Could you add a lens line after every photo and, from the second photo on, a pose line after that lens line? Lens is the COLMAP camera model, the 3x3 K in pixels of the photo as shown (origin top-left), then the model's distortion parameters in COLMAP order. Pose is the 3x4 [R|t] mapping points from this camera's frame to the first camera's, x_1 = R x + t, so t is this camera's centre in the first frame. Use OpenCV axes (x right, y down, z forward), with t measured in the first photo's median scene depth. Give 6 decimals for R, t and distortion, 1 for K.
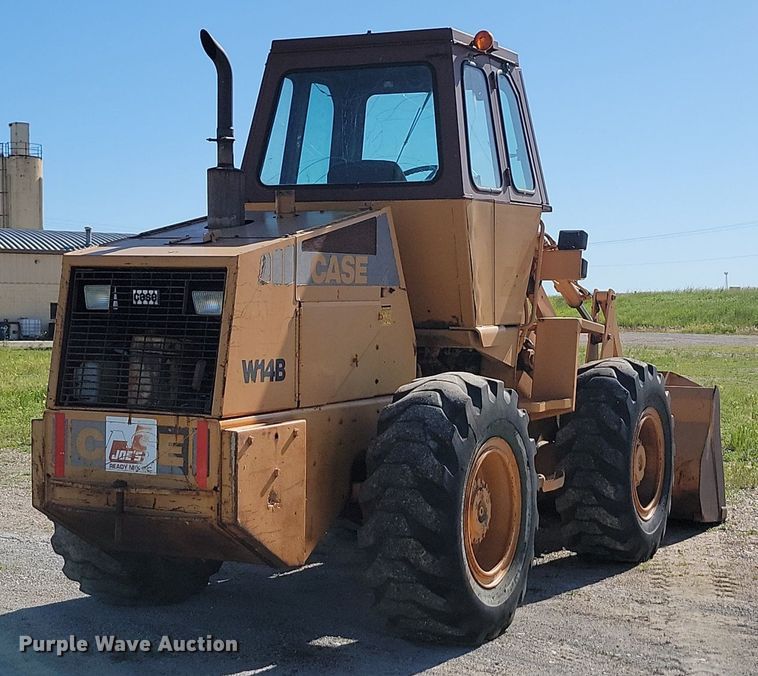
lens RADIAL K [[1324.9, 0, 379.0], [0, 1324.9, 338.0], [0, 0, 1]] dist [0.045390, 0.156918]
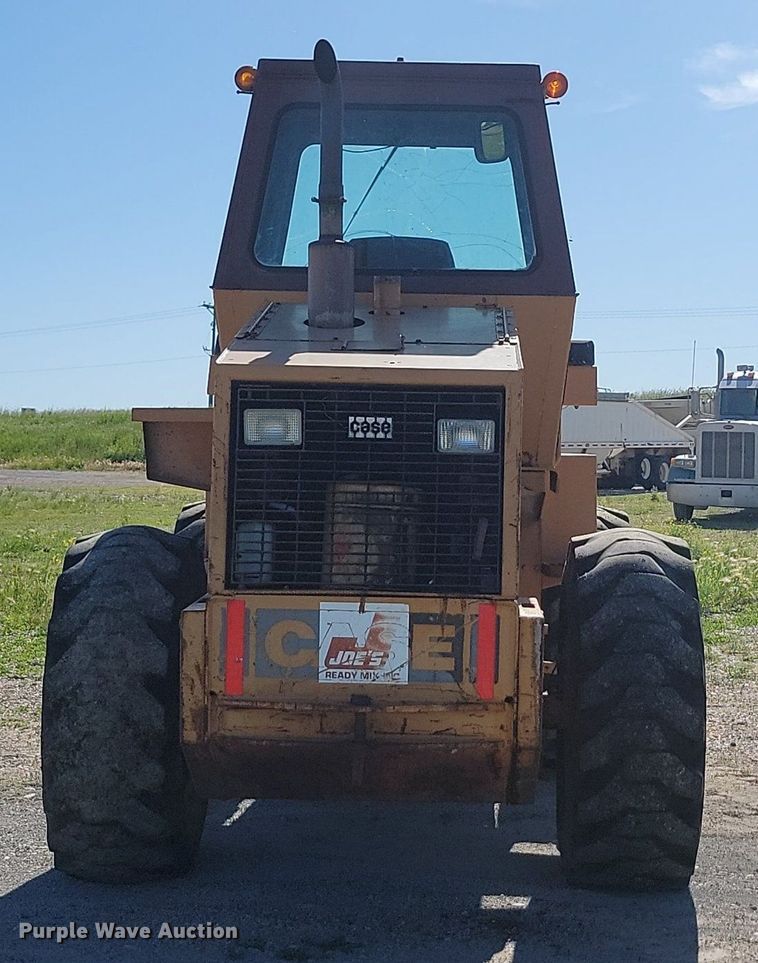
lens RADIAL K [[1780.1, 0, 379.0], [0, 1780.1, 481.5], [0, 0, 1]] dist [0.058452, -0.001020]
pose [[0.911018, -0.006442, 0.412317, -0.554407], [0.005067, 0.999977, 0.004427, -0.006789], [-0.412336, -0.001944, 0.911030, 0.157197]]
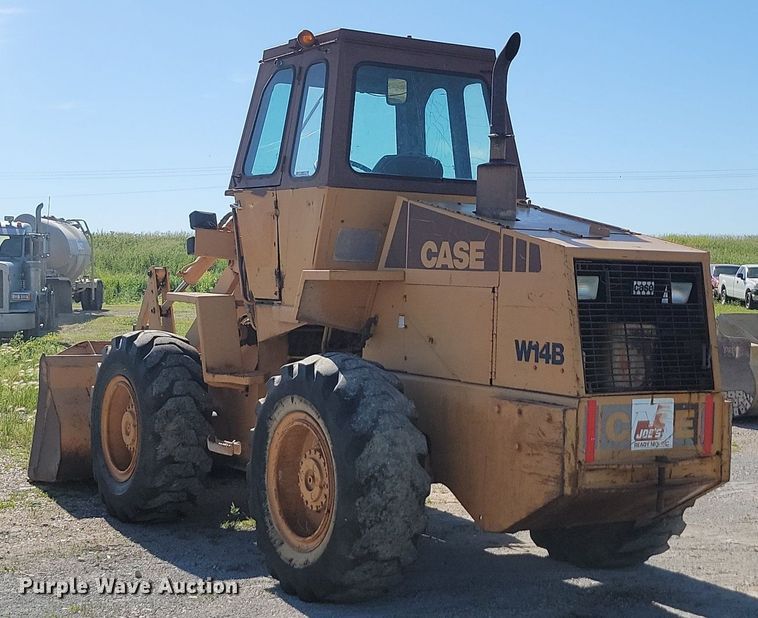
lens RADIAL K [[1312.3, 0, 269.9], [0, 1312.3, 309.1], [0, 0, 1]] dist [0.008263, 0.083761]
pose [[0.588311, -0.021619, 0.808346, -1.236041], [0.010204, 0.999761, 0.019312, -0.037596], [-0.808571, -0.003113, 0.588391, 0.613549]]
